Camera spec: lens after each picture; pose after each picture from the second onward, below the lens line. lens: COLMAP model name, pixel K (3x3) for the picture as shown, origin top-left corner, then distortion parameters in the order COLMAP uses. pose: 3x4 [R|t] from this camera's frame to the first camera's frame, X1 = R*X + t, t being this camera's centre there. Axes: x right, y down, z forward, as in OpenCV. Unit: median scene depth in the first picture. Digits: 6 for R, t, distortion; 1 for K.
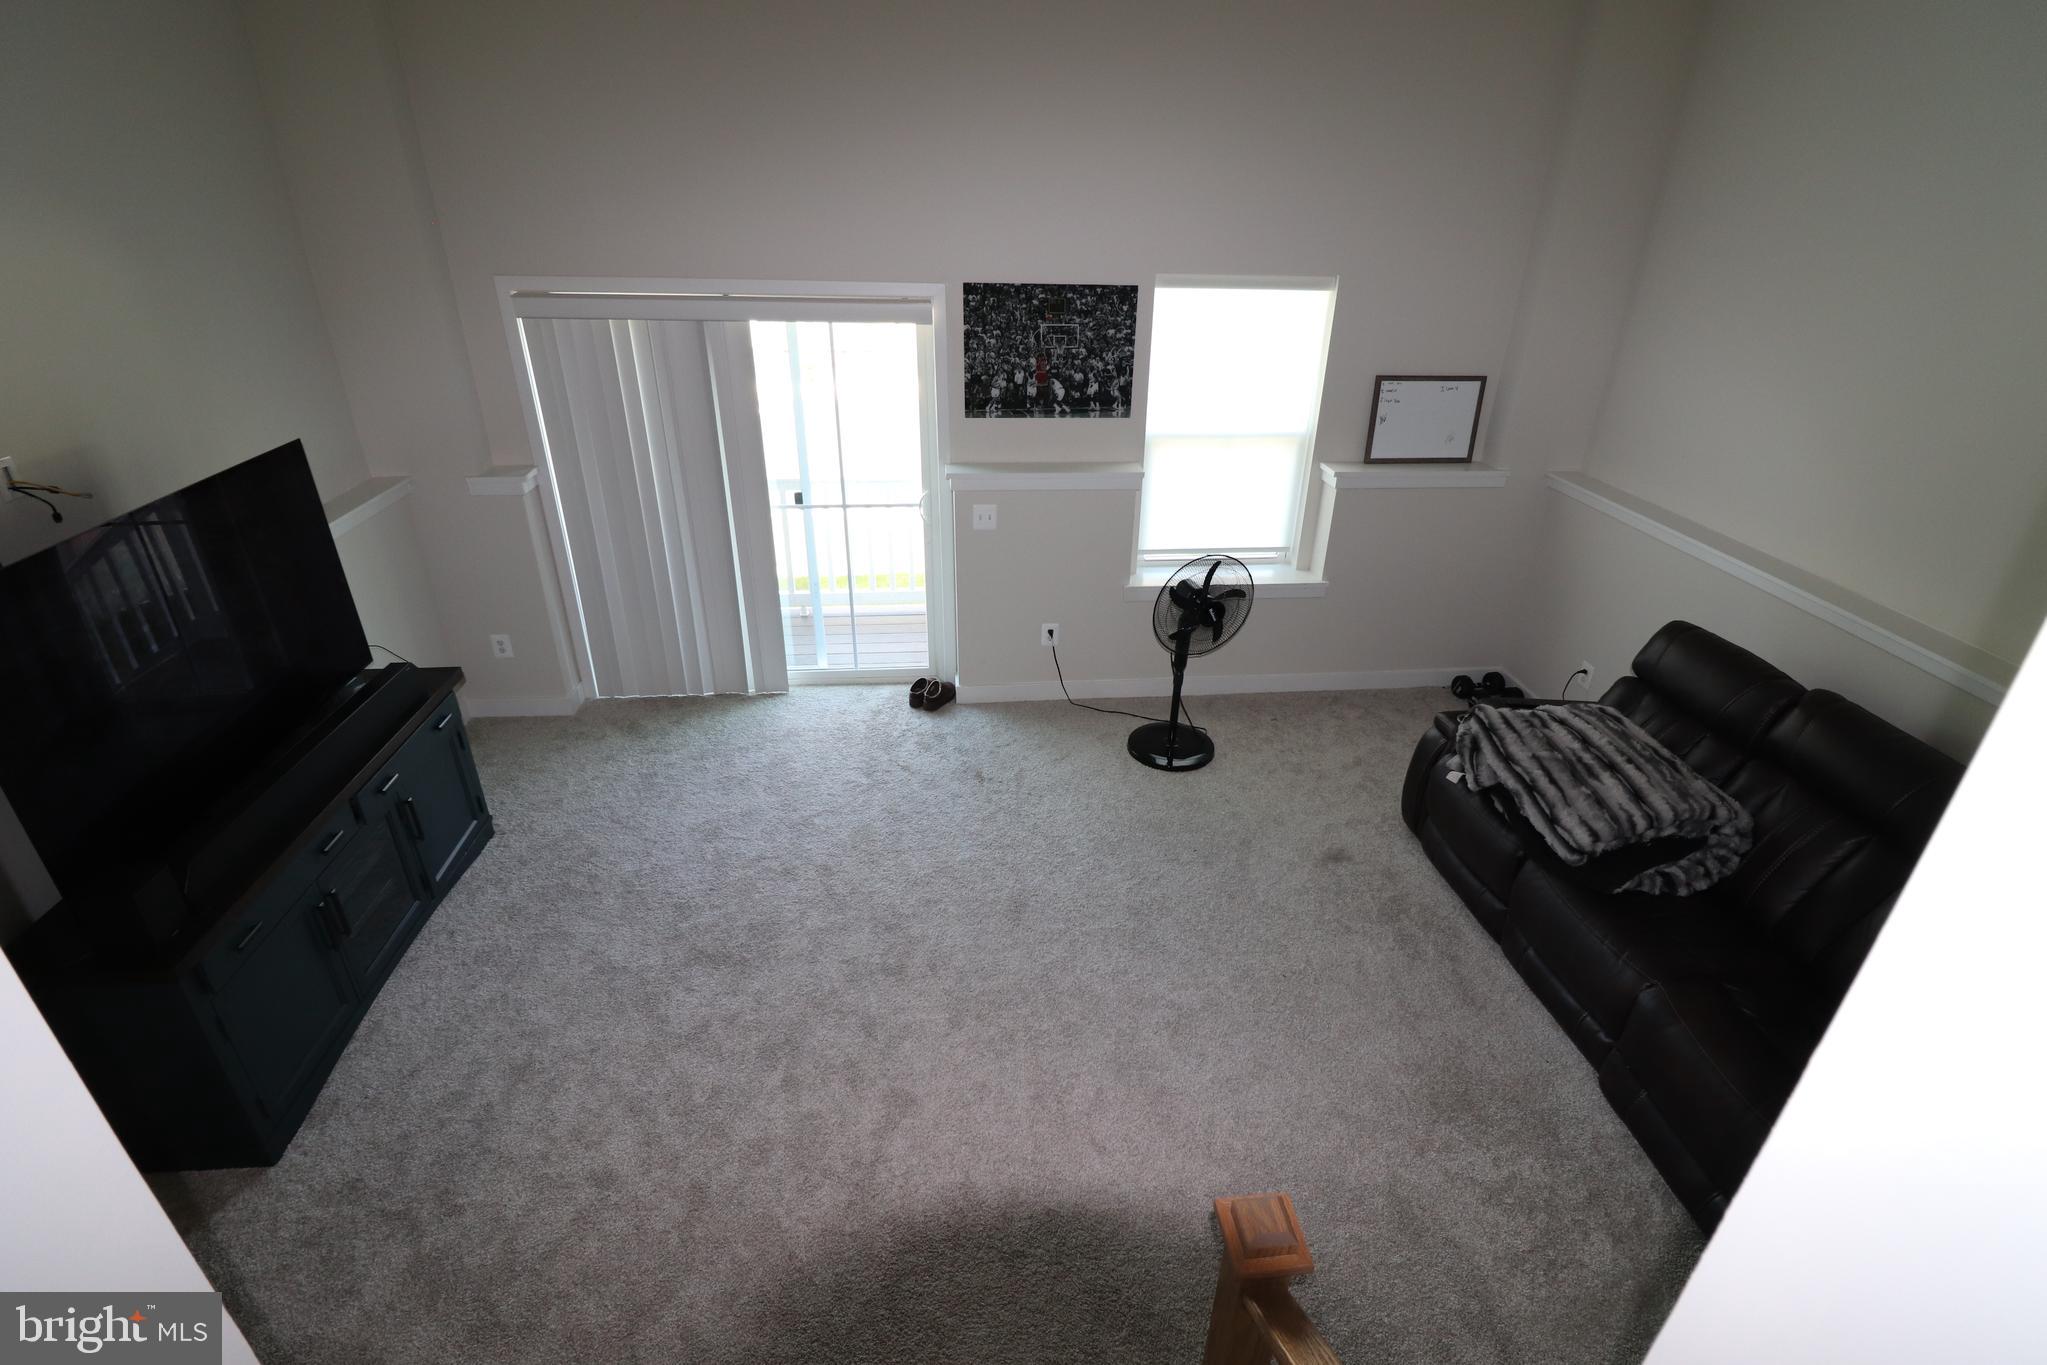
lens RADIAL K [[956.6, 0, 1029.1], [0, 956.6, 681.3], [0, 0, 1]] dist [-0.006903, -0.007073]
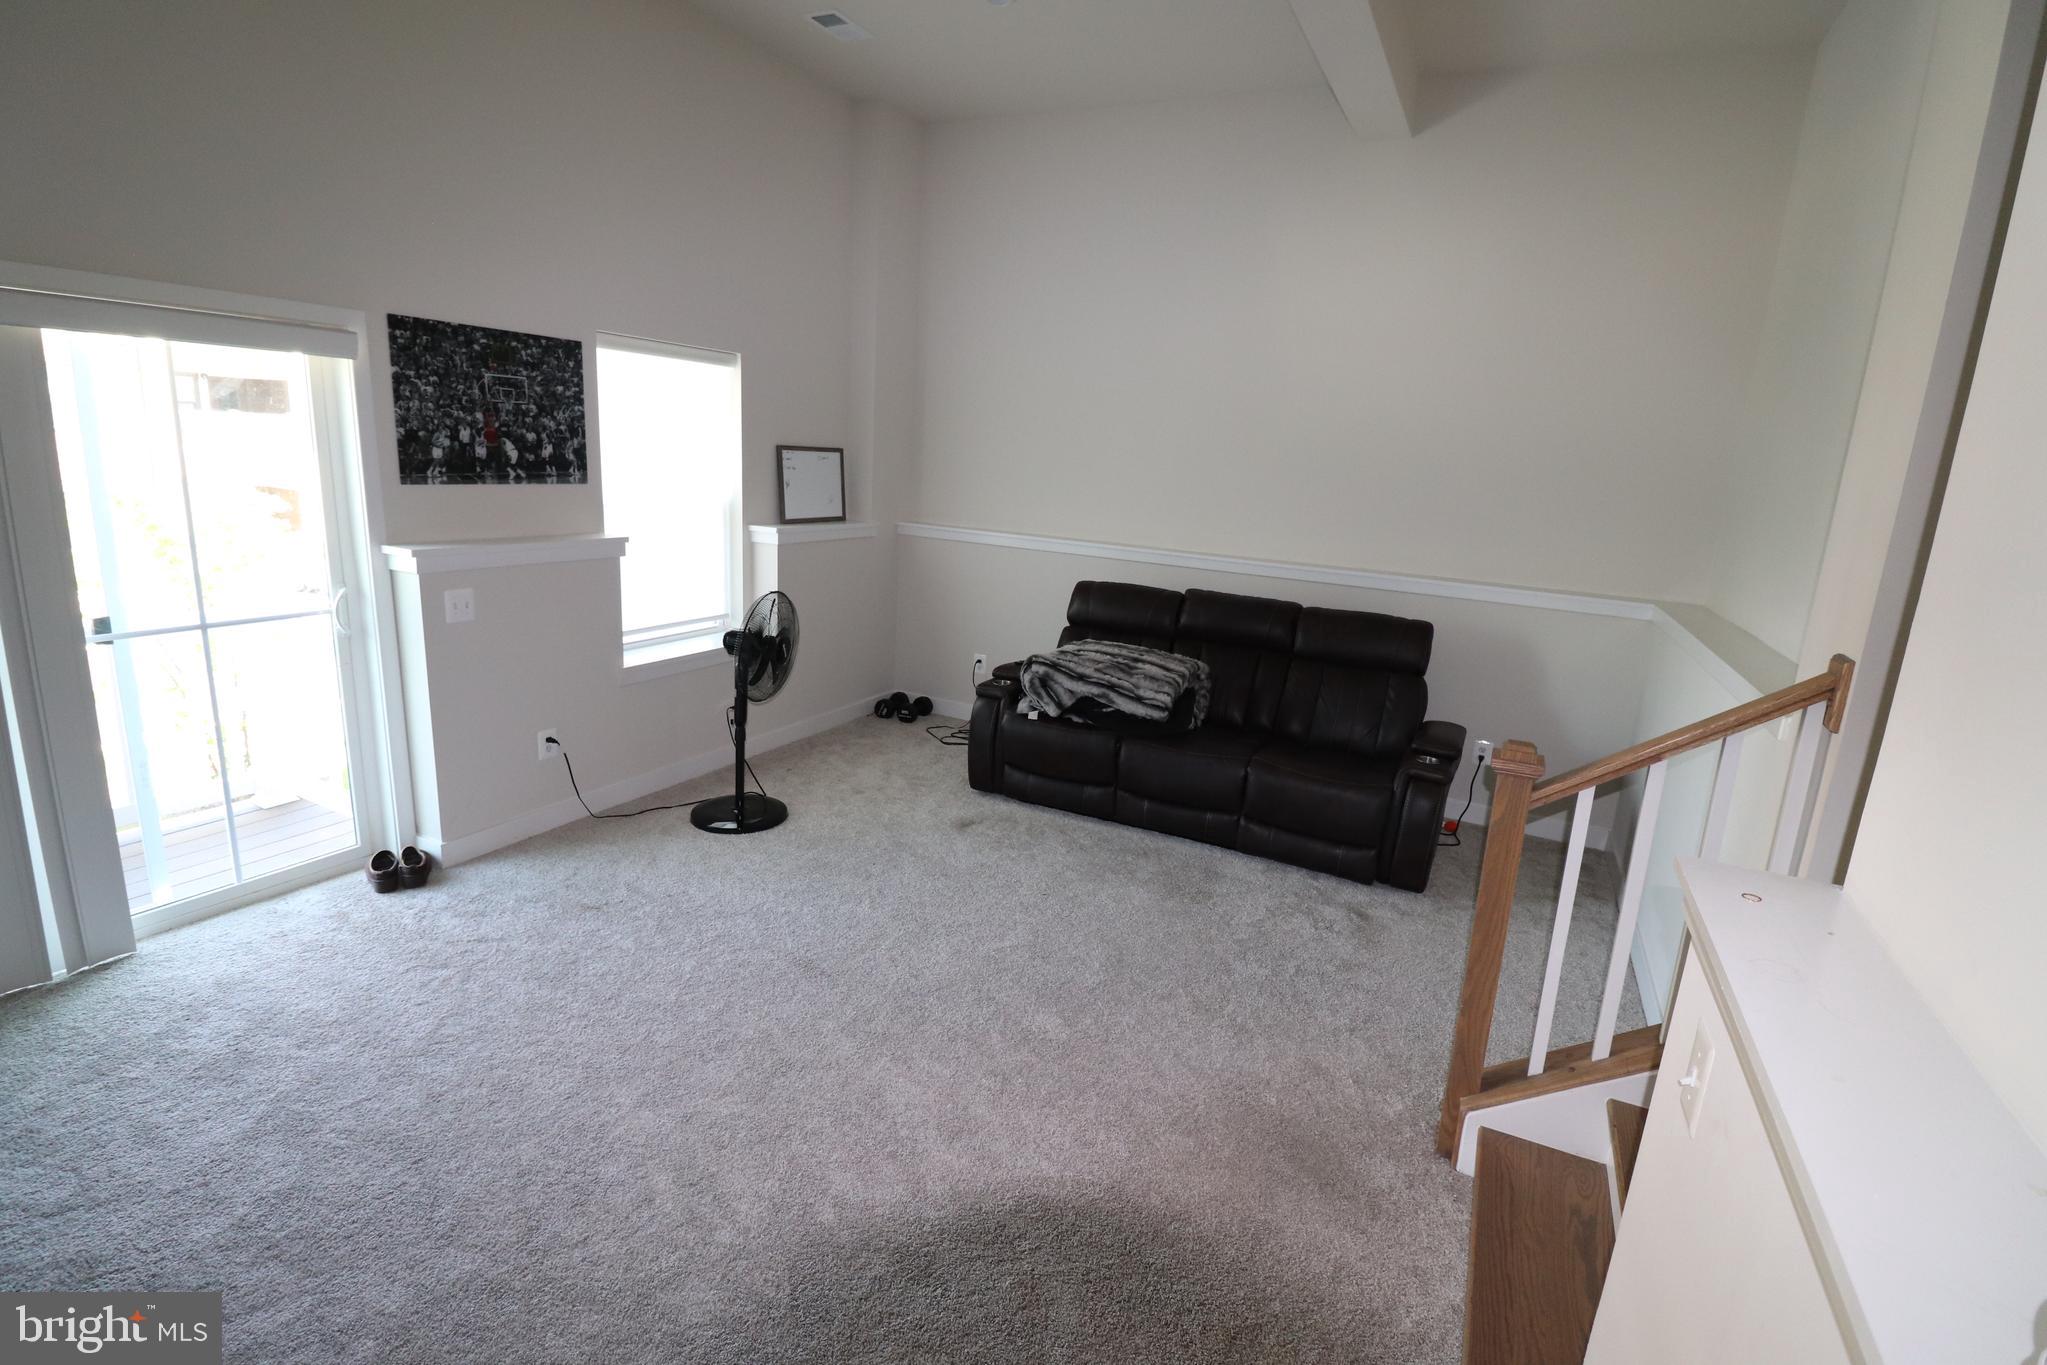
lens RADIAL K [[956.6, 0, 1072.9], [0, 956.6, 667.8], [0, 0, 1]] dist [-0.006903, -0.007073]
pose [[0.521398, -0.180591, 0.833985, -0.456195], [0.343431, 0.939109, -0.011355, 0.058935], [-0.781152, 0.292337, 0.551670, 0.198109]]
